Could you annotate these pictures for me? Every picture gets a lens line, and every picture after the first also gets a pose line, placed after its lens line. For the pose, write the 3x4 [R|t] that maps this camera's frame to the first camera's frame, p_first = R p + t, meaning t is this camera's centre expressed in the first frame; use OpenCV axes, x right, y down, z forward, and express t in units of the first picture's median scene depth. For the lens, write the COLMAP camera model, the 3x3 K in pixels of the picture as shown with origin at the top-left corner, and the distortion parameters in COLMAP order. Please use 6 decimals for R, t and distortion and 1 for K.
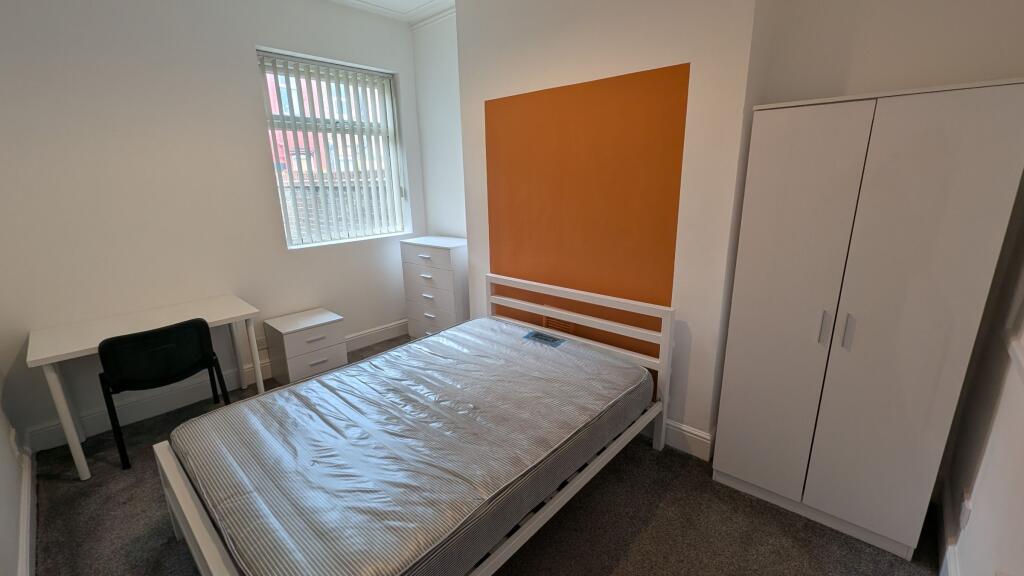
lens RADIAL K [[428.9, 0, 517.8], [0, 428.9, 288.8], [0, 0, 1]] dist [0.003705, -0.000900]
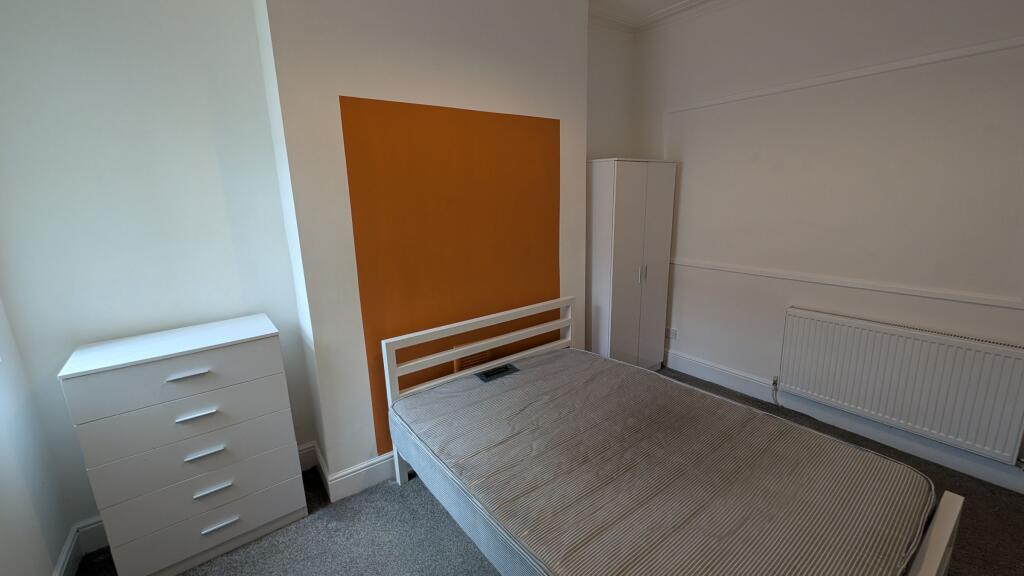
lens RADIAL K [[428.9, 0, 515.4], [0, 428.9, 287.9], [0, 0, 1]] dist [0.003705, -0.000900]
pose [[0.184150, -0.190689, 0.964223, -0.784480], [0.287735, 0.948483, 0.132624, -0.168391], [-0.939839, 0.253018, 0.229531, 0.692214]]
